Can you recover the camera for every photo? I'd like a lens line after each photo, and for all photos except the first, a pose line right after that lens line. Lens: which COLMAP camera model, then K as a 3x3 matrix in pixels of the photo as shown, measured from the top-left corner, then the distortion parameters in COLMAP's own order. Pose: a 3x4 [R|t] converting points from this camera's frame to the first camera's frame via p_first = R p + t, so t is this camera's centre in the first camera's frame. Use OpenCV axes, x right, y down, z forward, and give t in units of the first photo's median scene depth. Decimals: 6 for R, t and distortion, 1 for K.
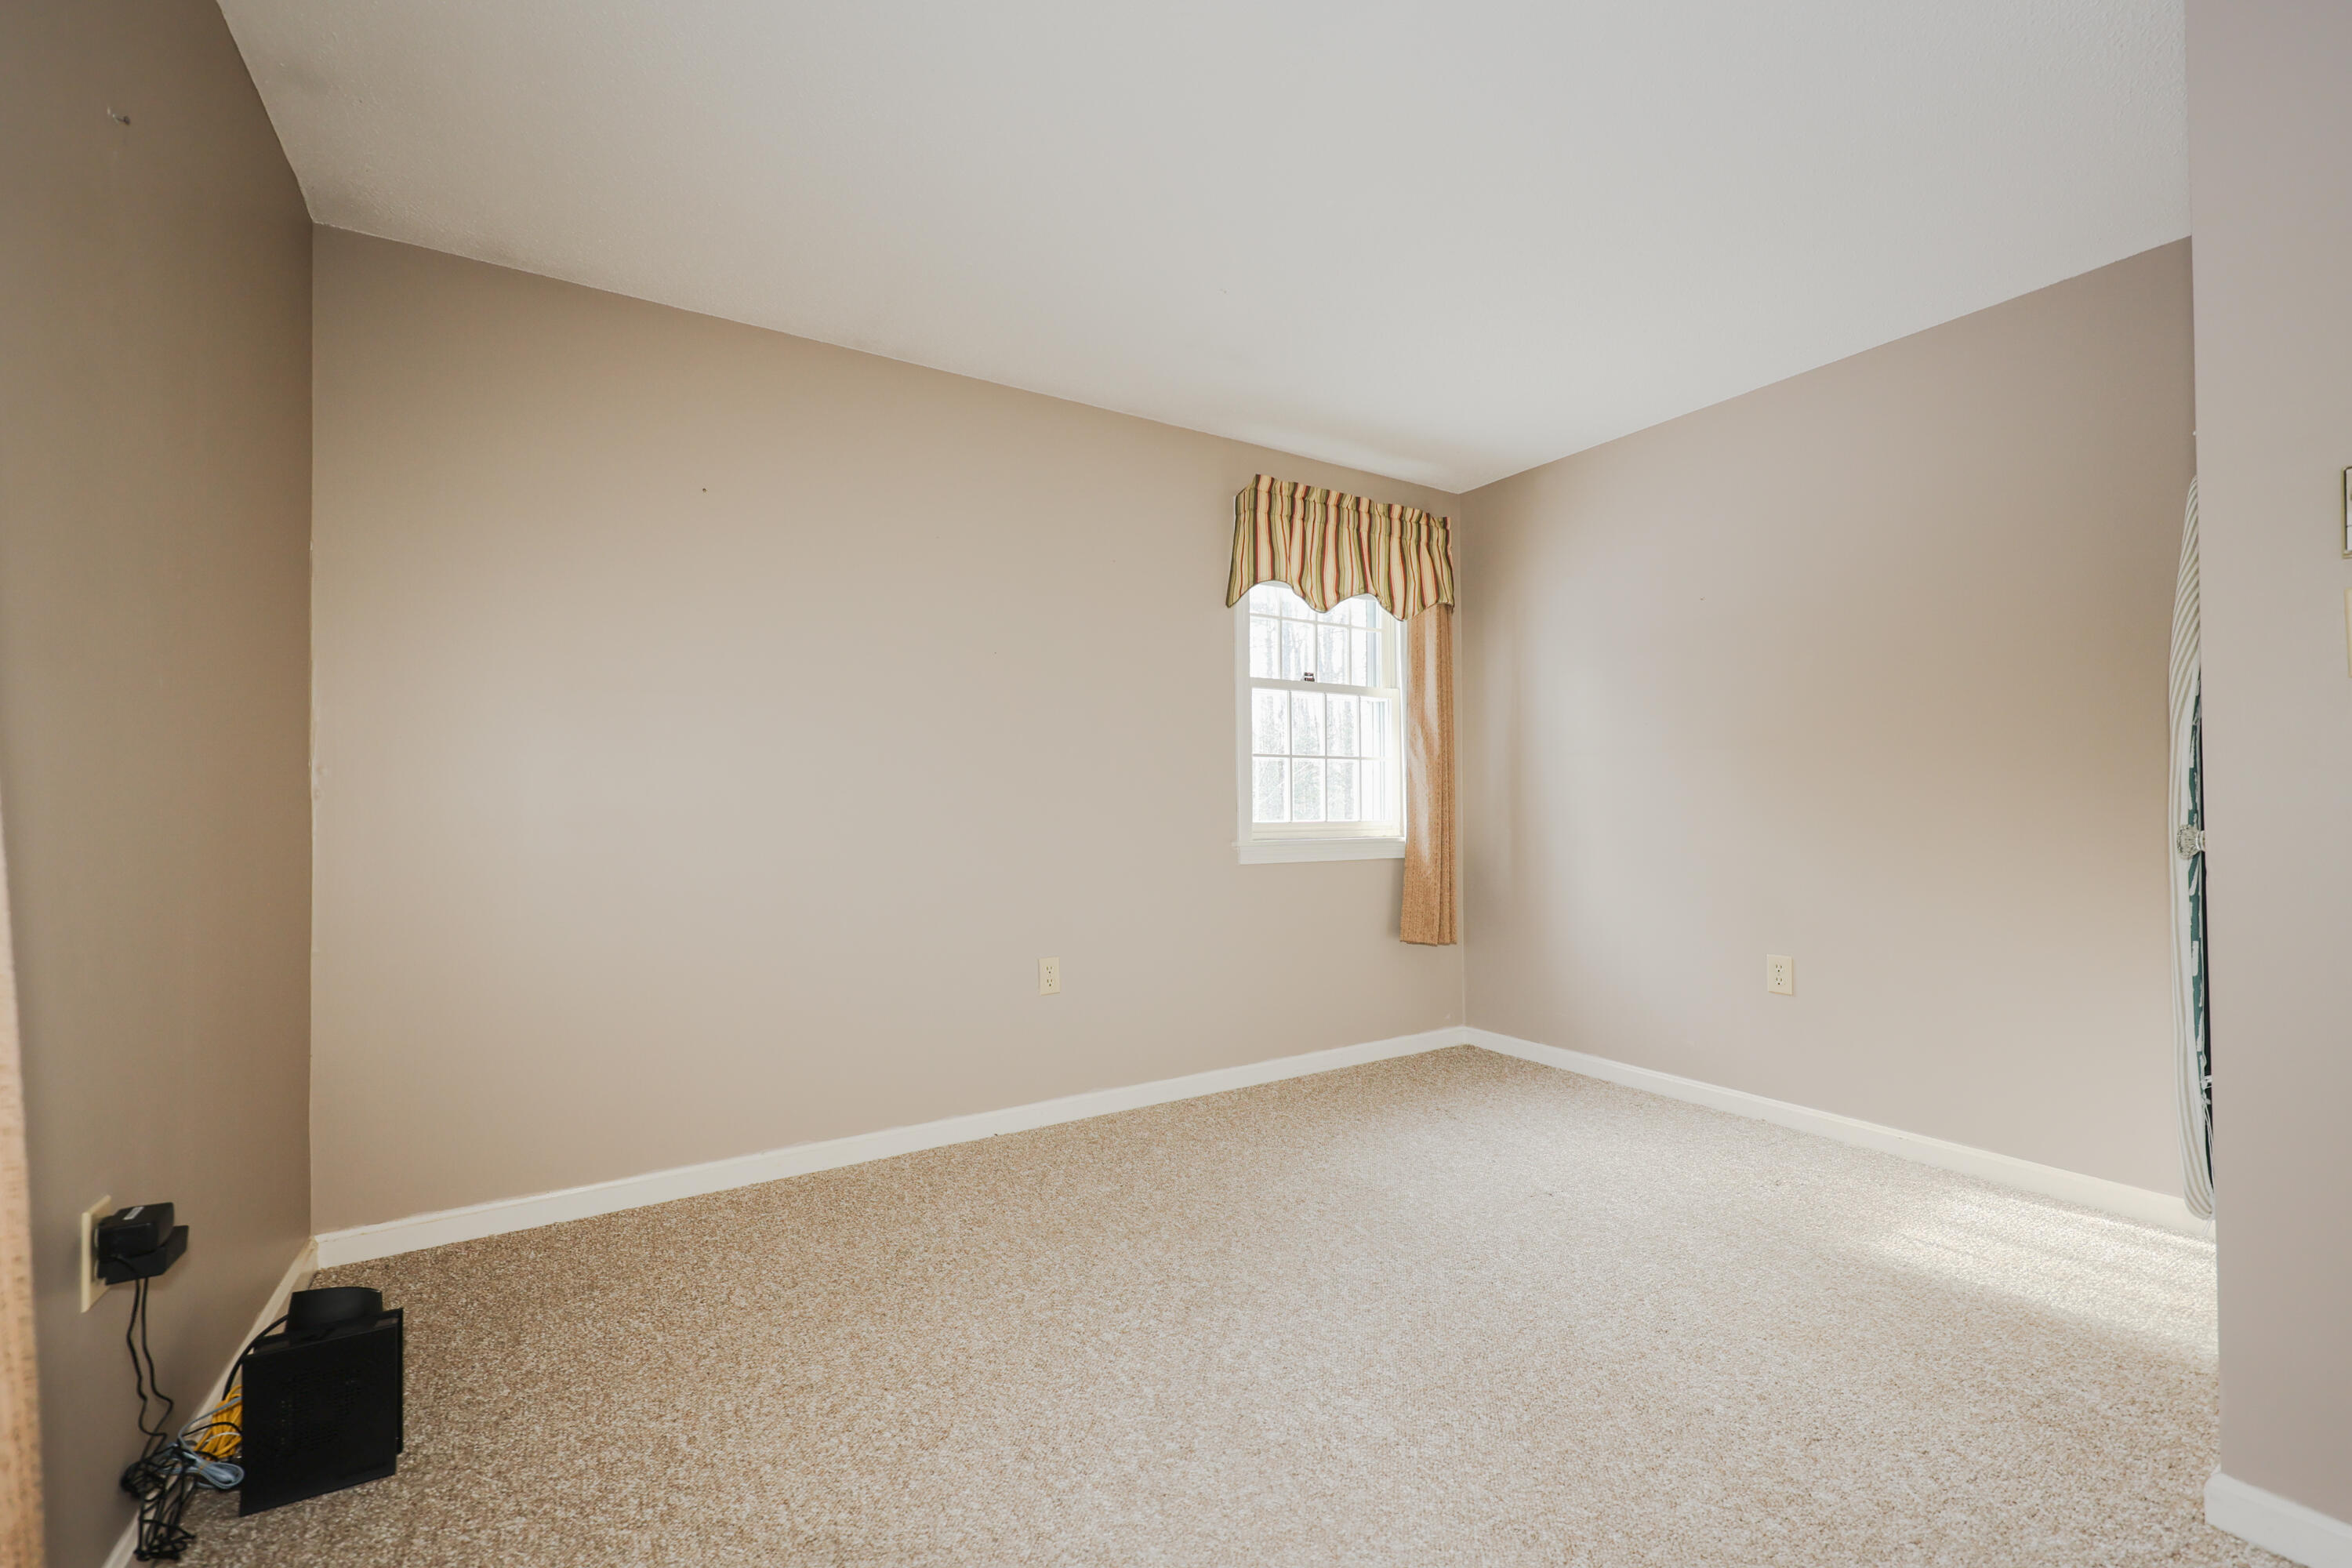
lens RADIAL K [[983.0, 0, 1178.7], [0, 983.0, 788.0], [0, 0, 1]] dist [0.010749, -0.000232]
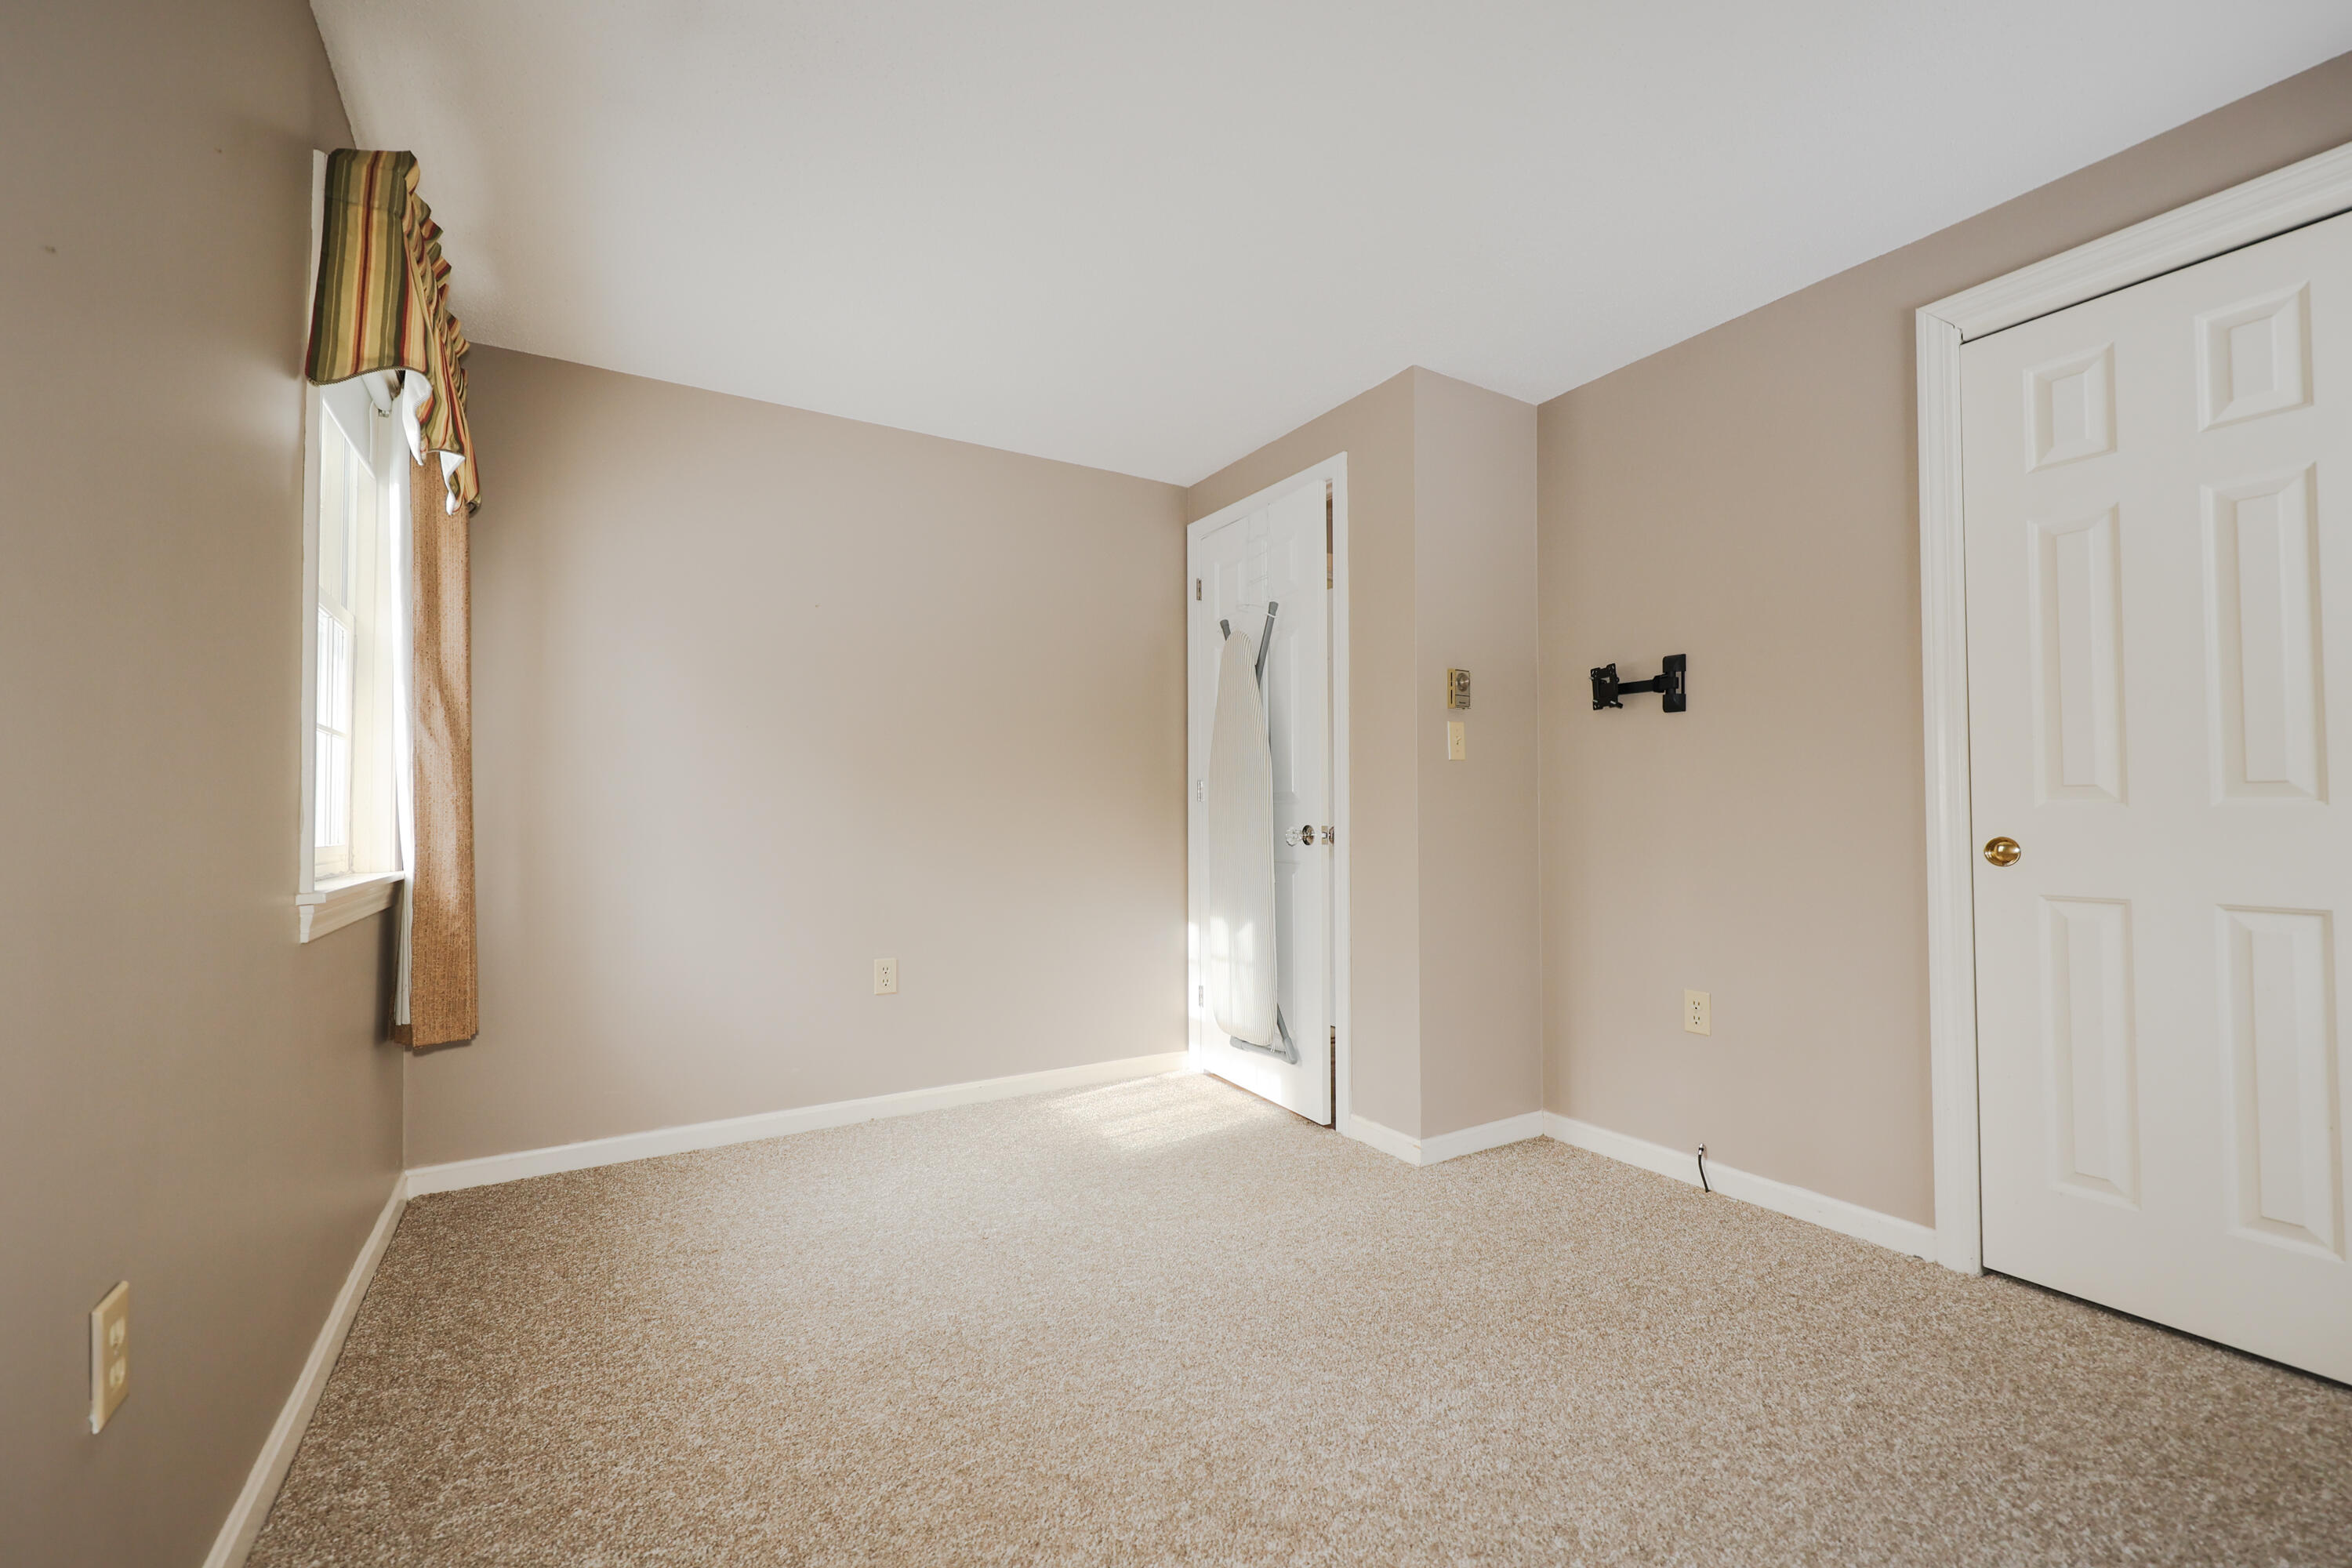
lens RADIAL K [[983.0, 0, 1177.4], [0, 983.0, 799.5], [0, 0, 1]] dist [0.010749, -0.000232]
pose [[0.014538, 0.022388, 0.999644, -0.450332], [-0.012583, 0.999674, -0.022205, 0.017729], [-0.999815, -0.012256, 0.014815, 0.666876]]
